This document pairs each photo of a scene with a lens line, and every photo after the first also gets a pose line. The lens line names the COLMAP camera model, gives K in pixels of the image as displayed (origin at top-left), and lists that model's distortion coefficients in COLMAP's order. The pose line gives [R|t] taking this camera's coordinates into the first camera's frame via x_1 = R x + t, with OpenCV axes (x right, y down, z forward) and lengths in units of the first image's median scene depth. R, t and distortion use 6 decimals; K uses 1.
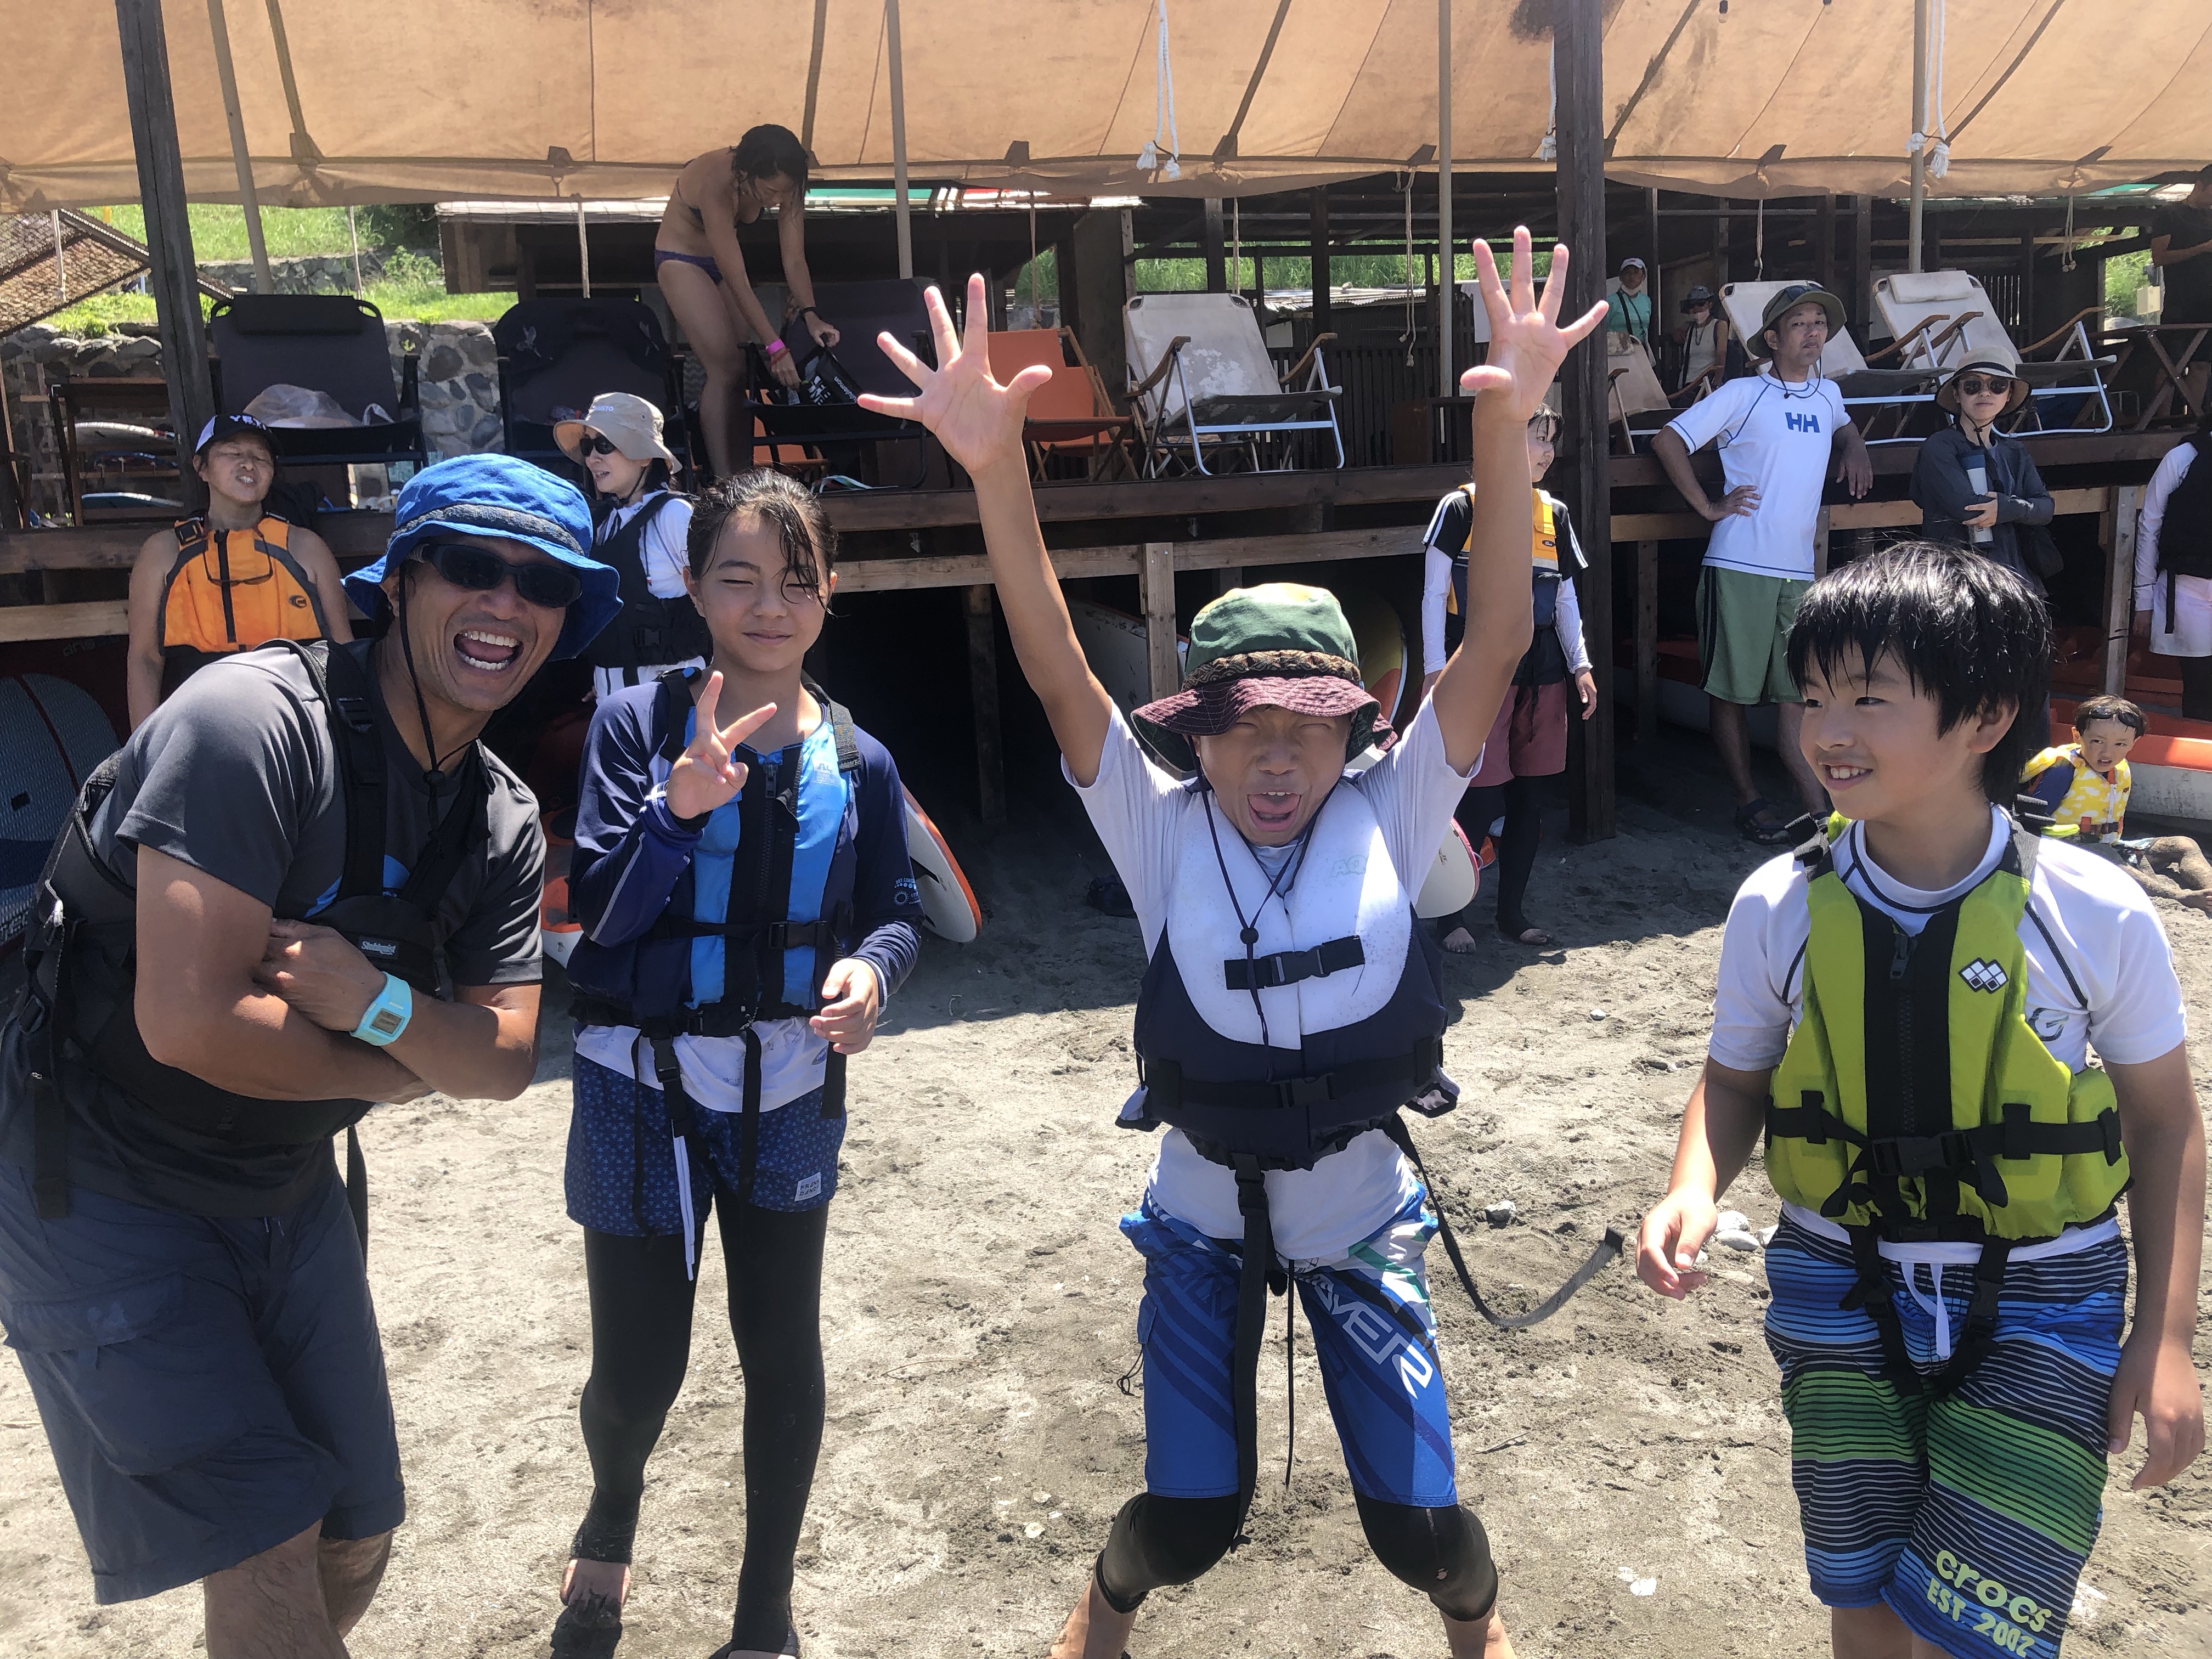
lens RADIAL K [[1833.7, 0, 1103.0], [0, 1833.7, 818.8], [0, 0, 1]] dist [0.015031, -0.000296]
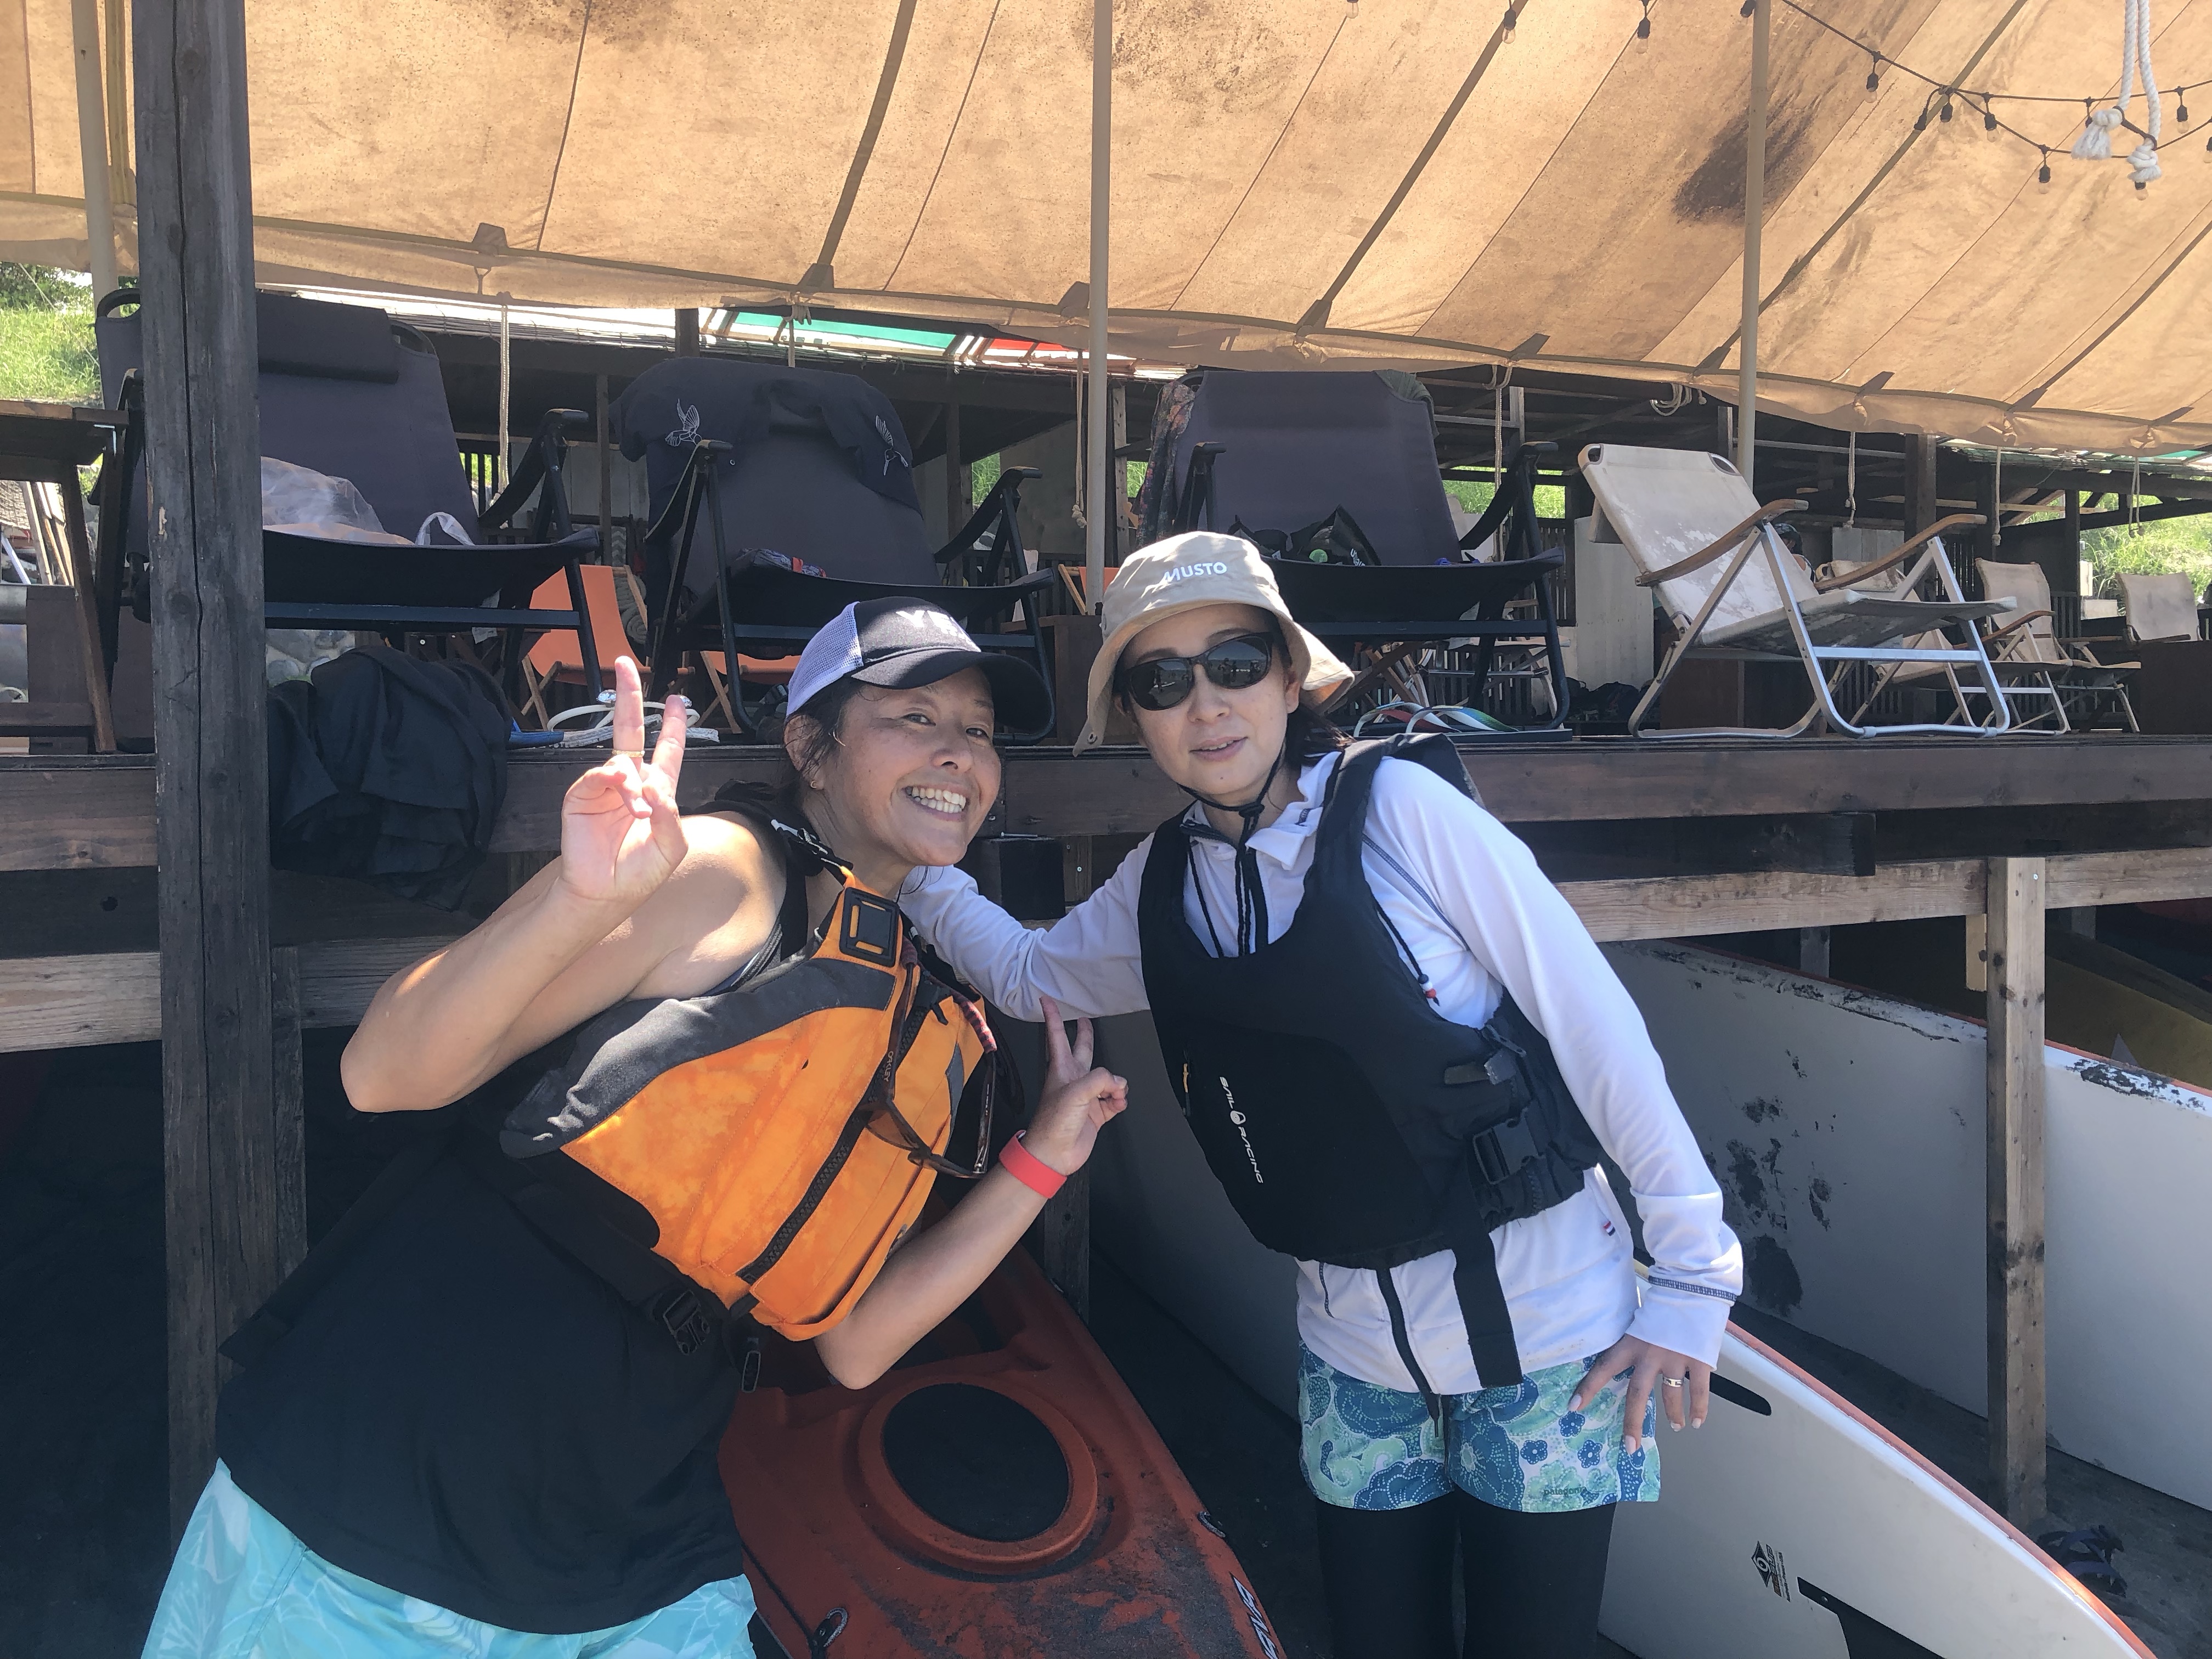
lens RADIAL K [[1833.7, 0, 1100.1], [0, 1833.7, 824.2], [0, 0, 1]] dist [0.015031, -0.000296]
pose [[0.986307, 0.038827, 0.160283, -0.162083], [-0.019463, 0.992503, -0.120662, -0.046868], [-0.163766, 0.115890, 0.979668, 0.269940]]
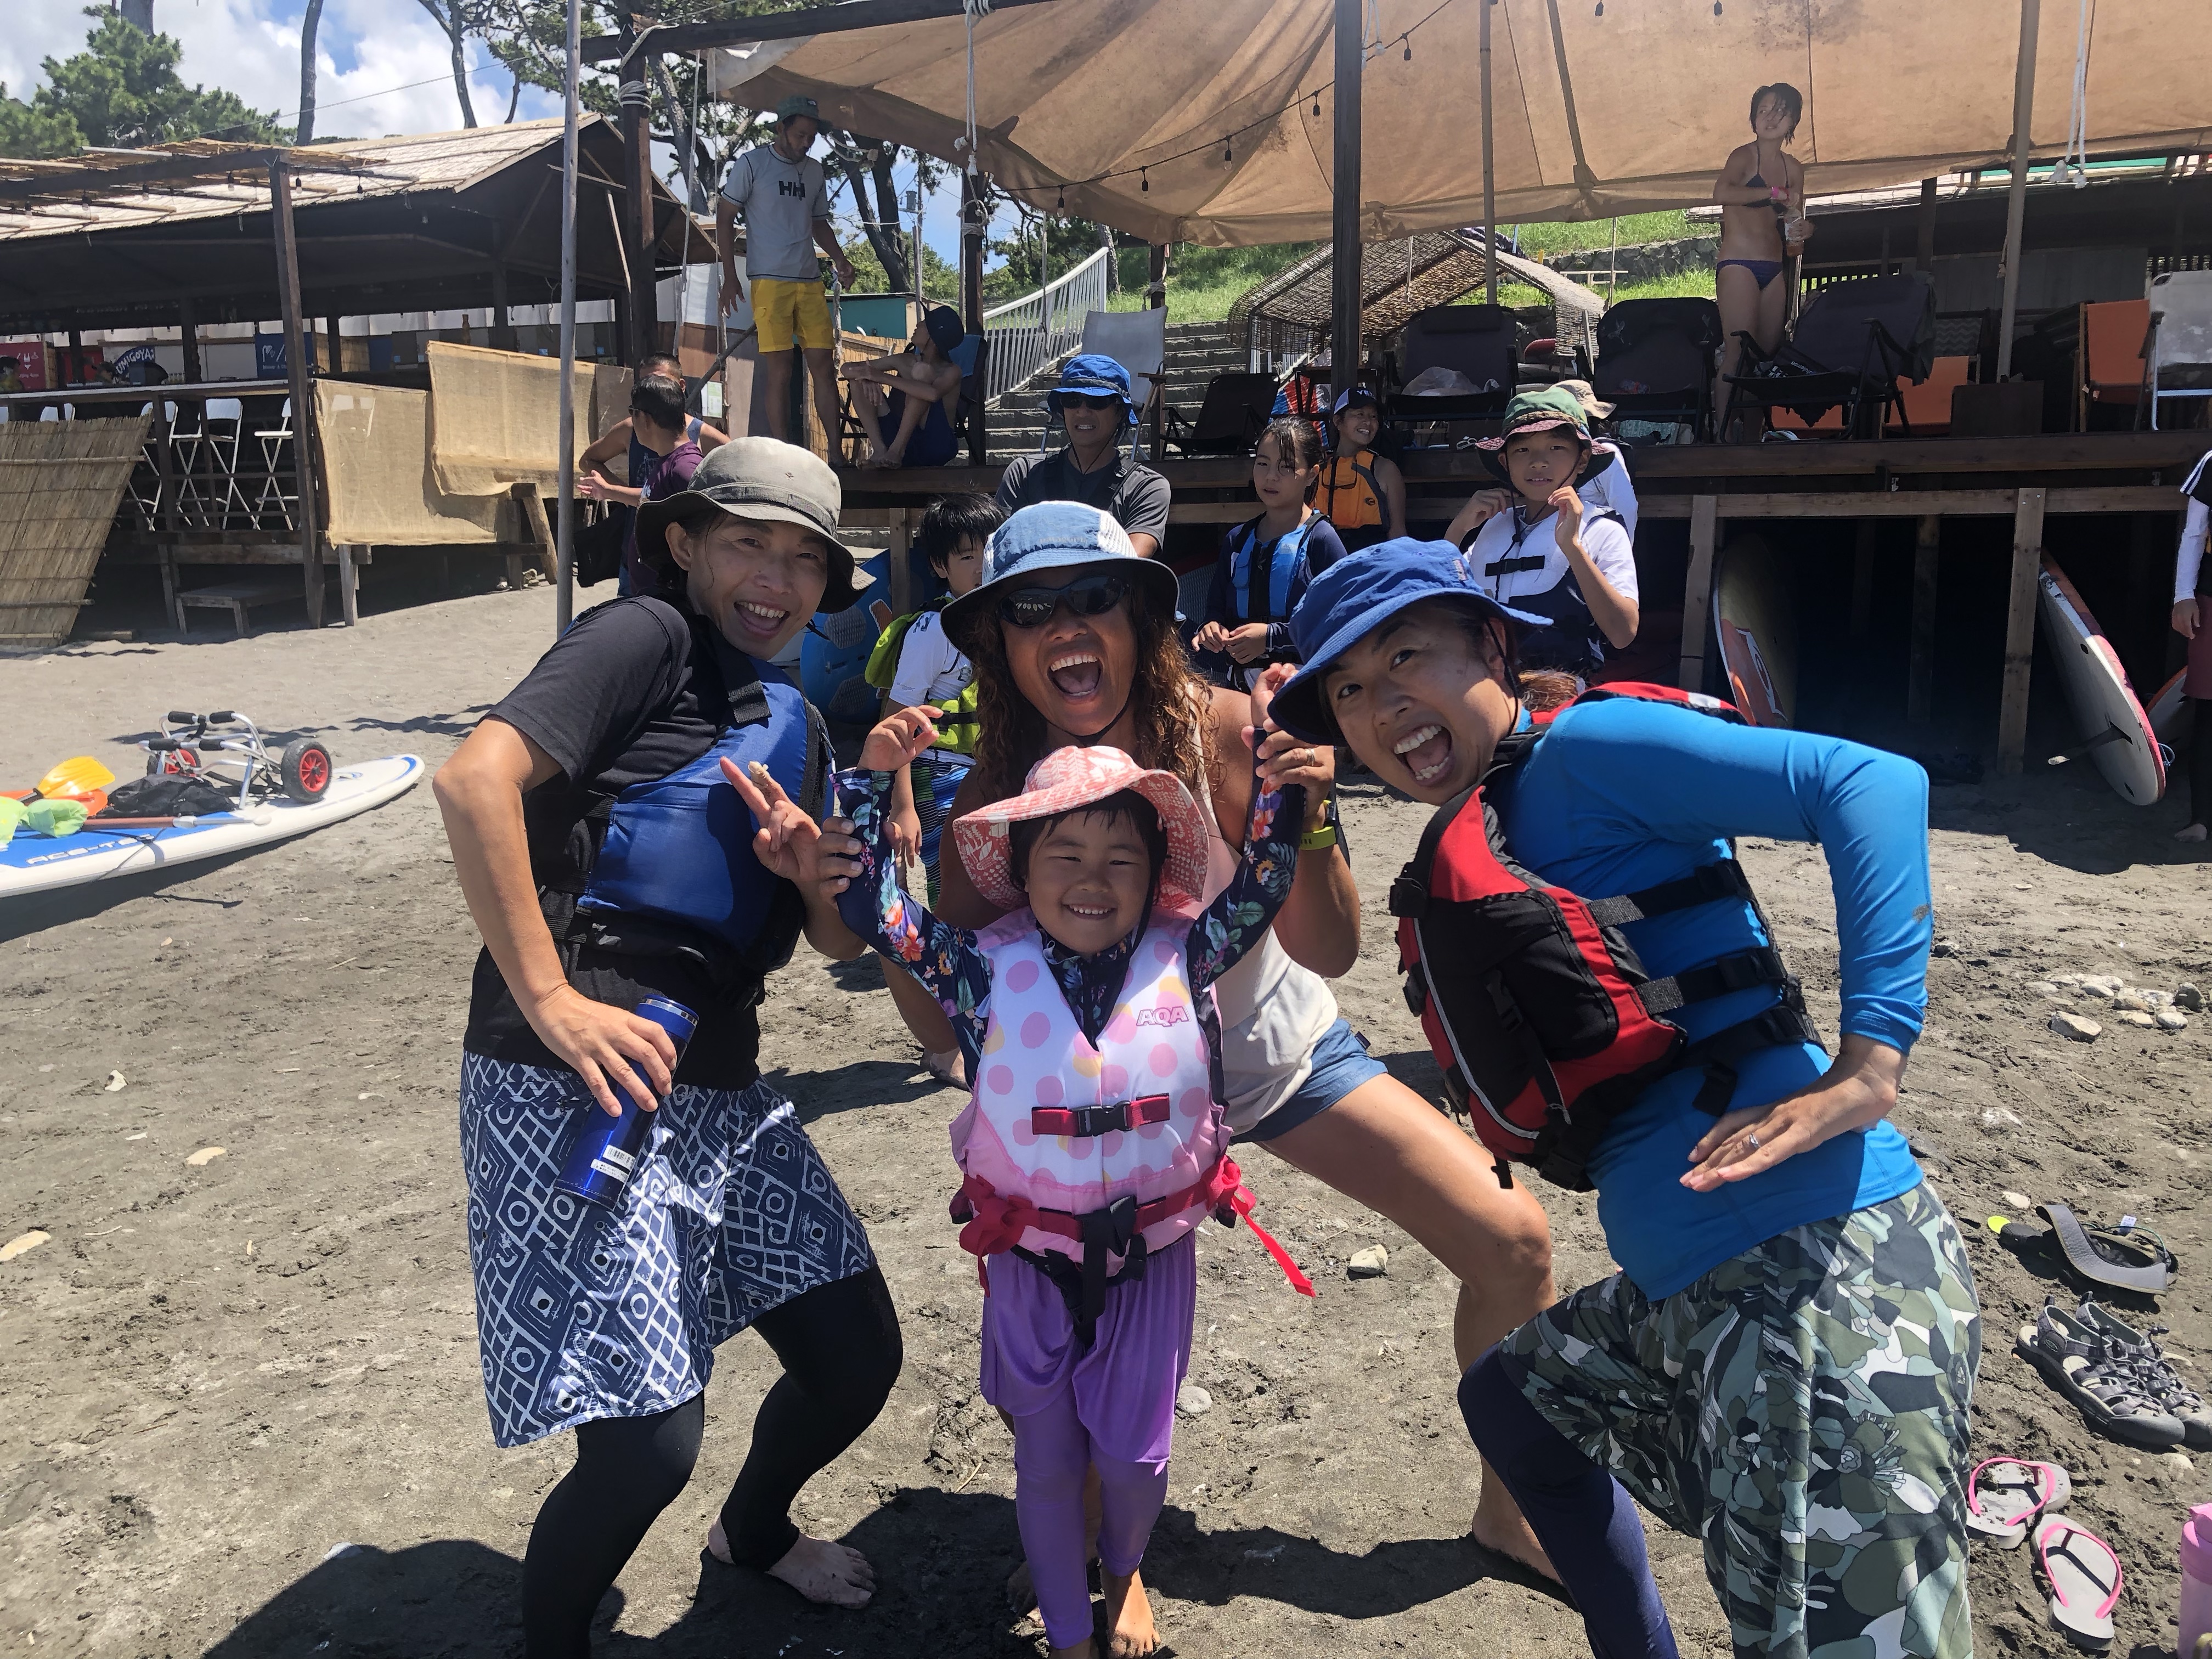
lens RADIAL K [[1833.7, 0, 1099.8], [0, 1833.7, 825.4], [0, 0, 1]] dist [0.015031, -0.000296]
pose [[0.744660, 0.152624, -0.649759, 0.203824], [-0.138916, 0.987626, 0.072782, 0.034014], [0.652828, 0.036064, 0.756647, -0.161063]]
